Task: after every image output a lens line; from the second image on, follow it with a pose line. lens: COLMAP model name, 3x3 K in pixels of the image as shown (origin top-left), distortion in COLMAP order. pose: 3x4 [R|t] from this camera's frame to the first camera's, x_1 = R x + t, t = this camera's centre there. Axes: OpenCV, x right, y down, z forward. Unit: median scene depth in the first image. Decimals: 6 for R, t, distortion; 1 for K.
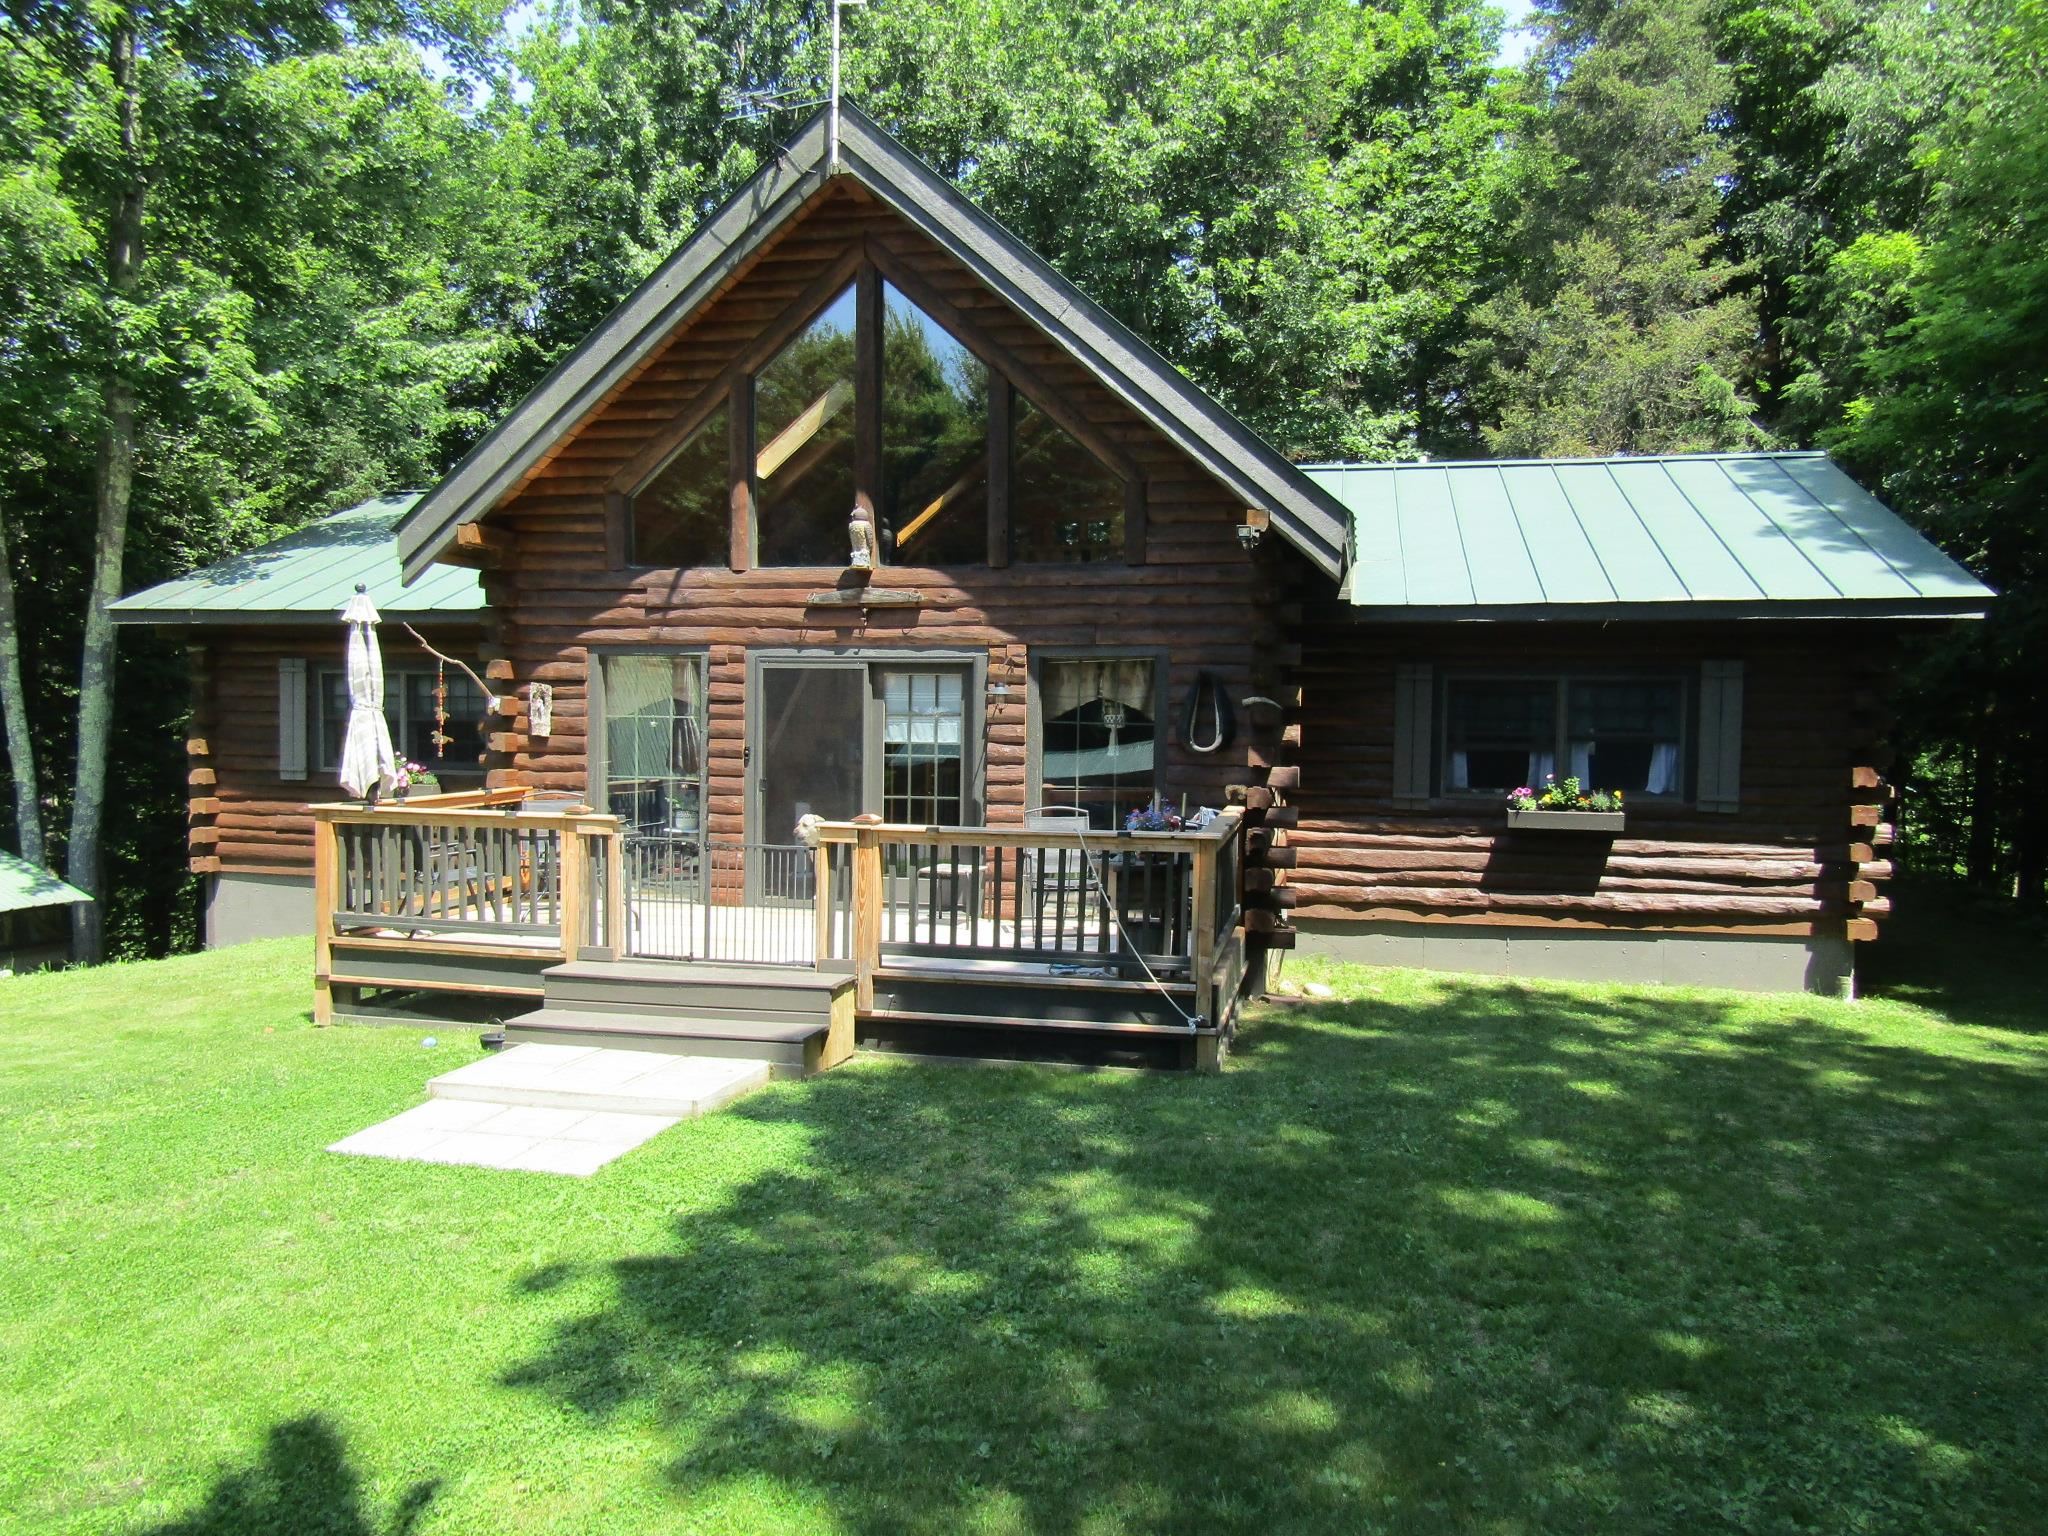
lens RADIAL K [[1455.4, 0, 1032.6], [0, 1455.4, 772.9], [0, 0, 1]] dist [-0.008118, 0.000055]
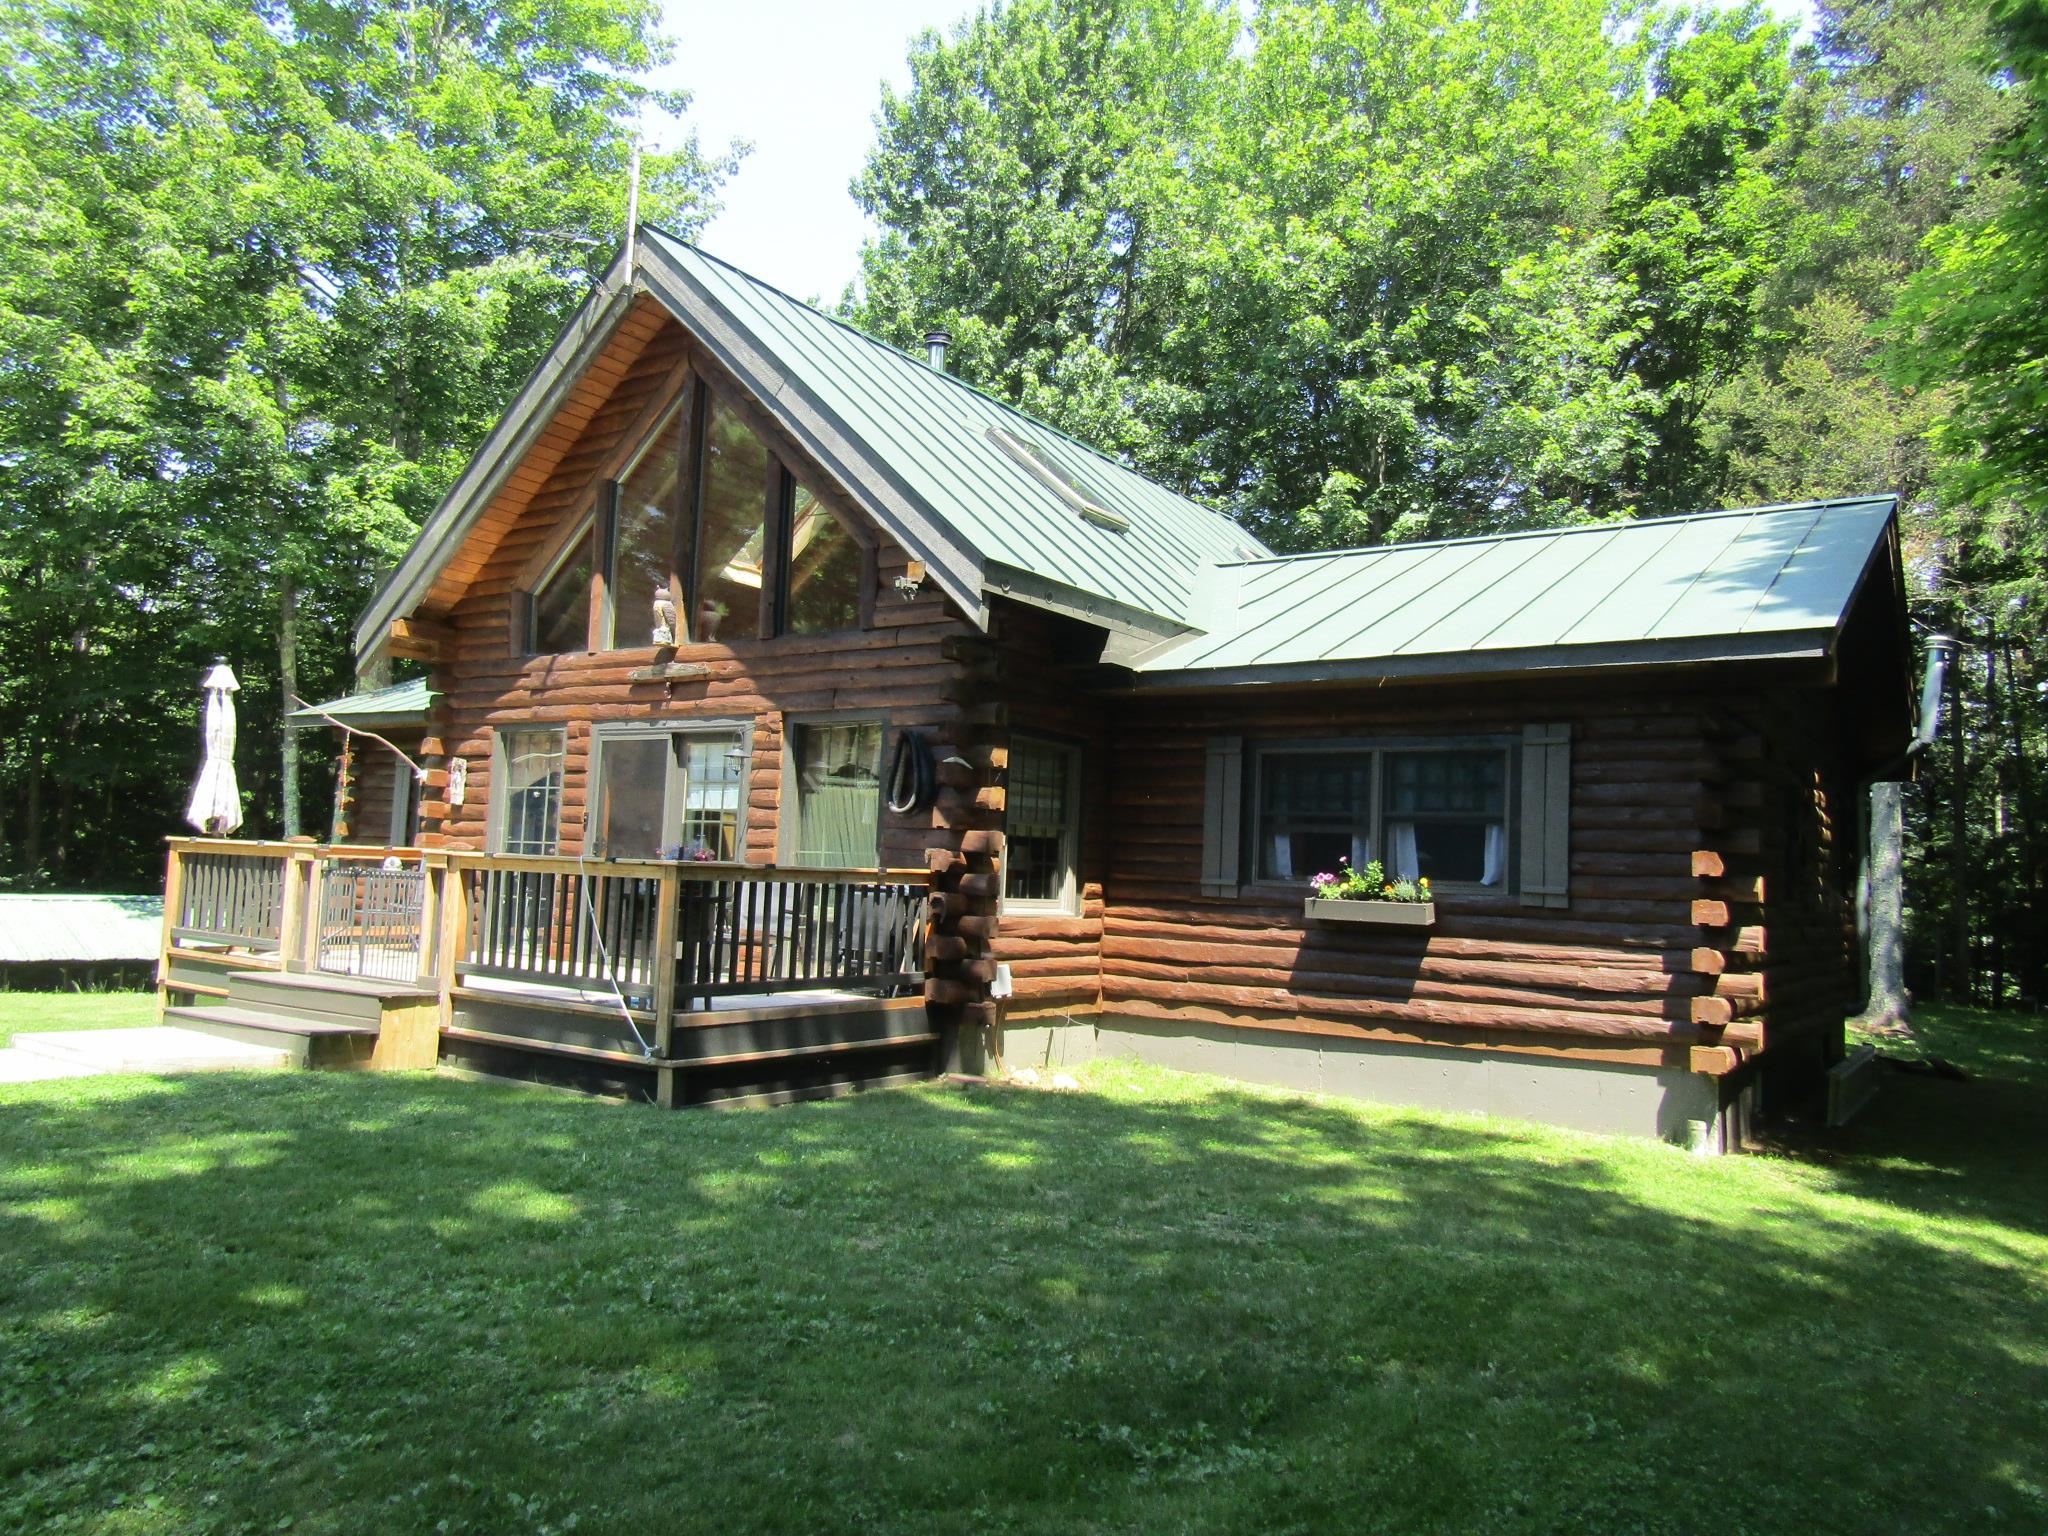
lens RADIAL K [[1463.6, 0, 1024.0], [0, 1463.6, 768.0], [0, 0, 1]] dist [0.000921, 0.000387]
pose [[0.924616, -0.000789, -0.380901, 0.529087], [-0.048095, 0.991752, -0.118803, 0.063686], [0.377853, 0.128167, 0.916952, 0.120567]]
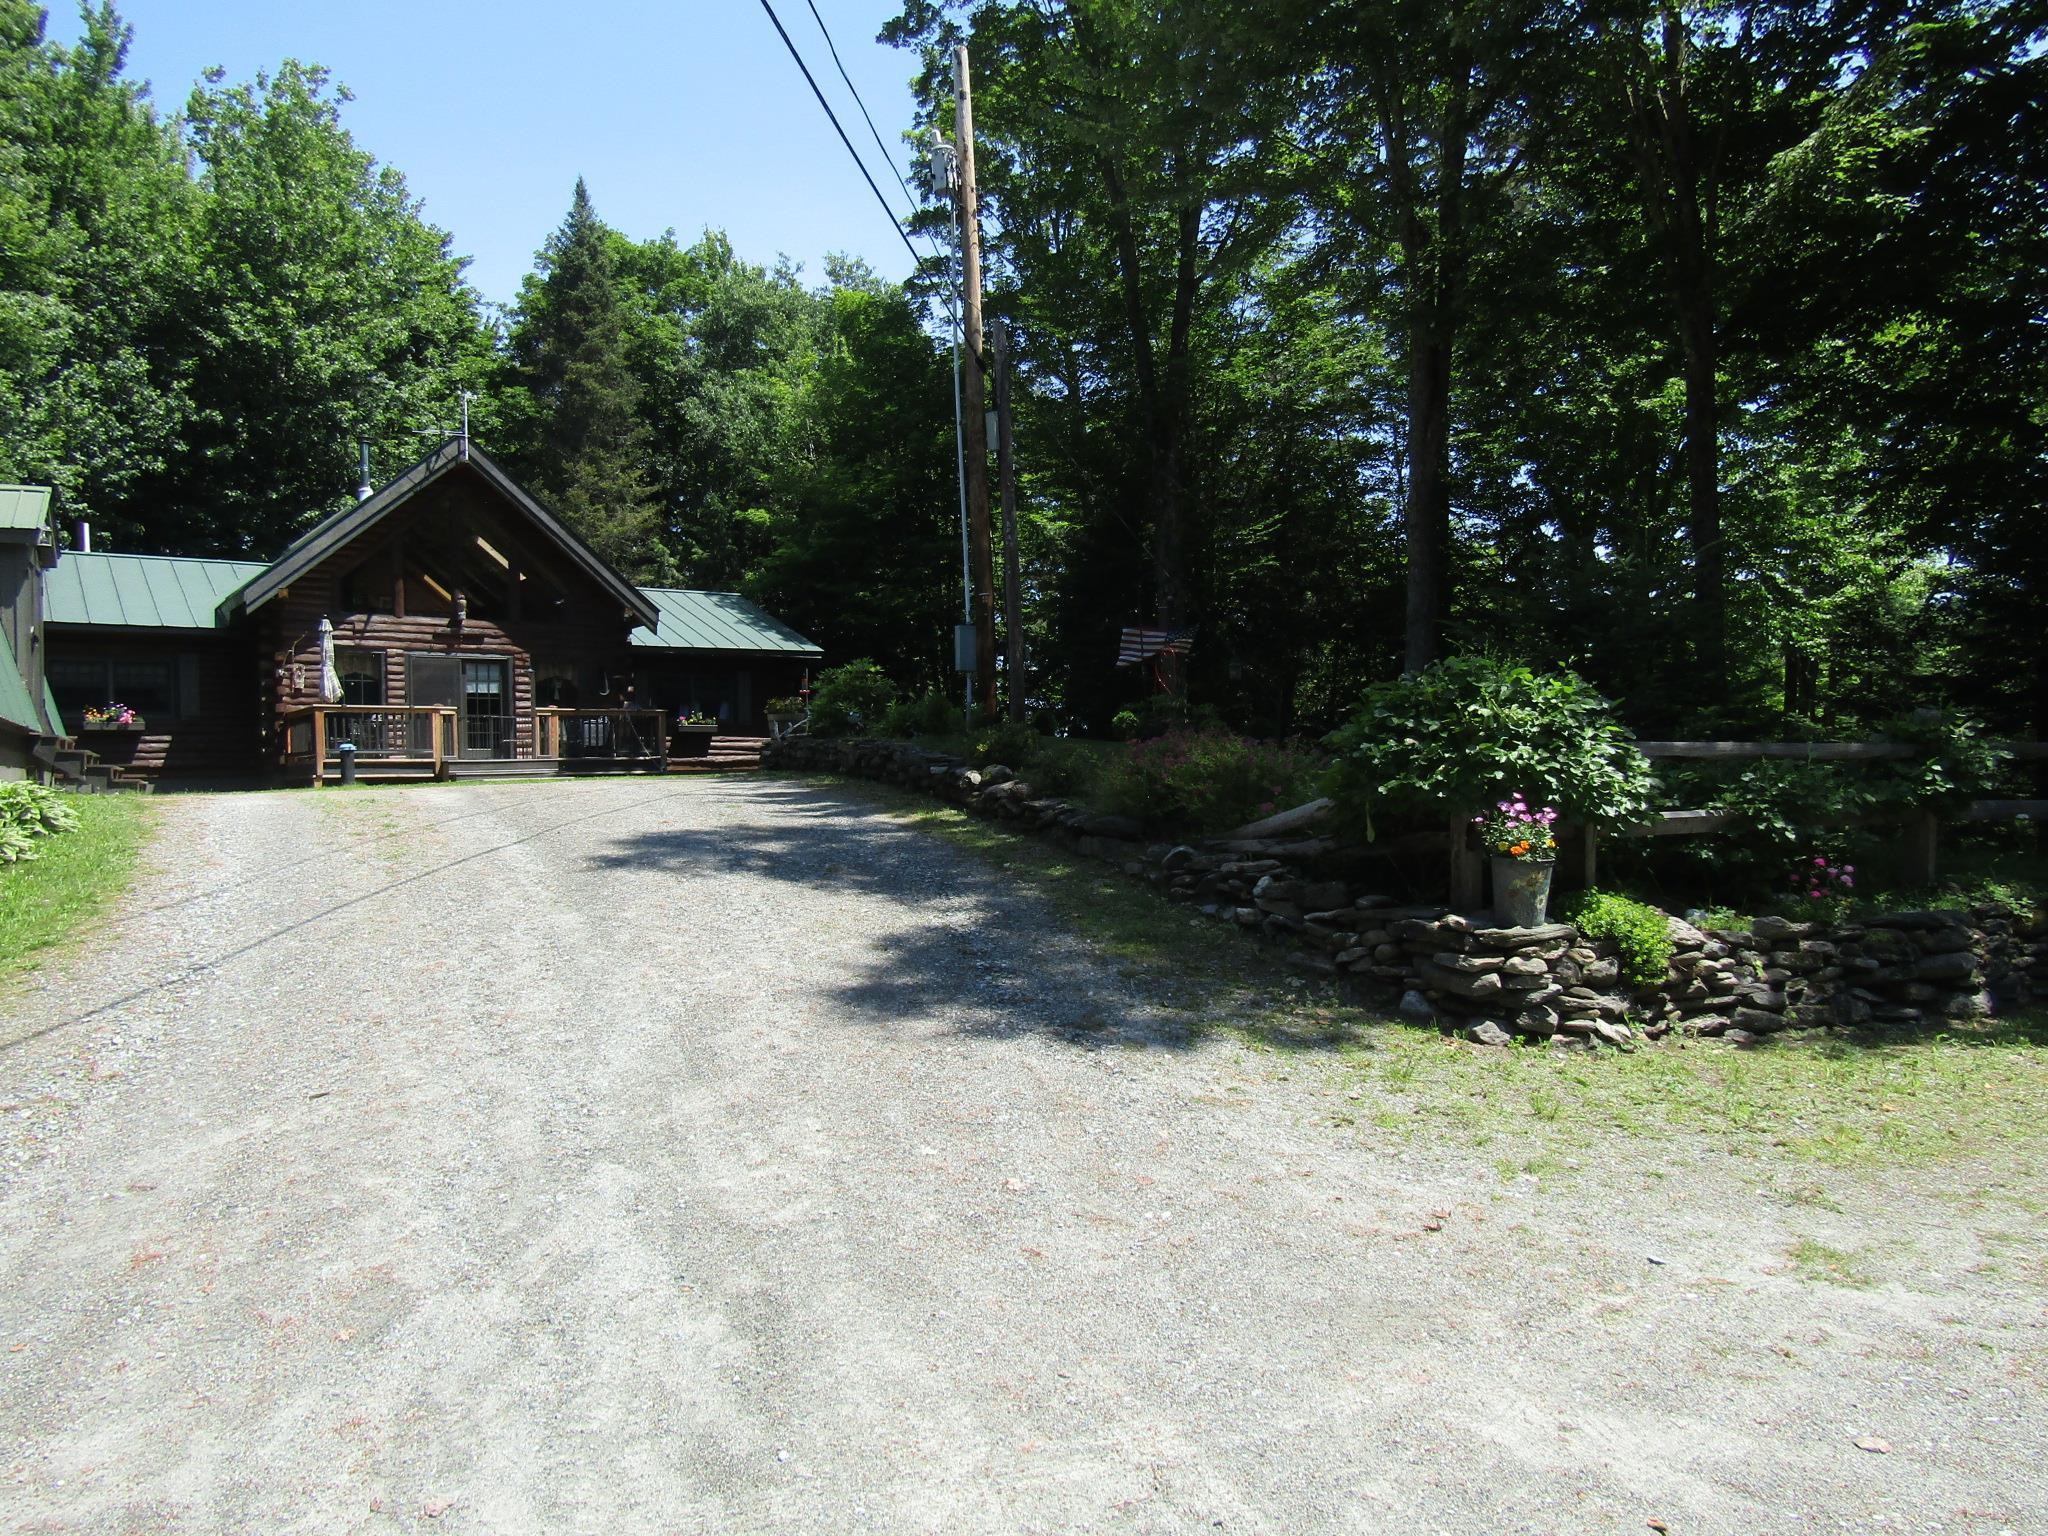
lens RADIAL K [[1444.9, 0, 1030.3], [0, 1444.9, 784.8], [0, 0, 1]] dist [-0.008972, 0.000587]
pose [[0.652428, -0.026776, 0.757378, -1.301595], [0.060538, 0.998023, -0.016865, 0.227155], [-0.755429, 0.056853, 0.652759, -1.242446]]
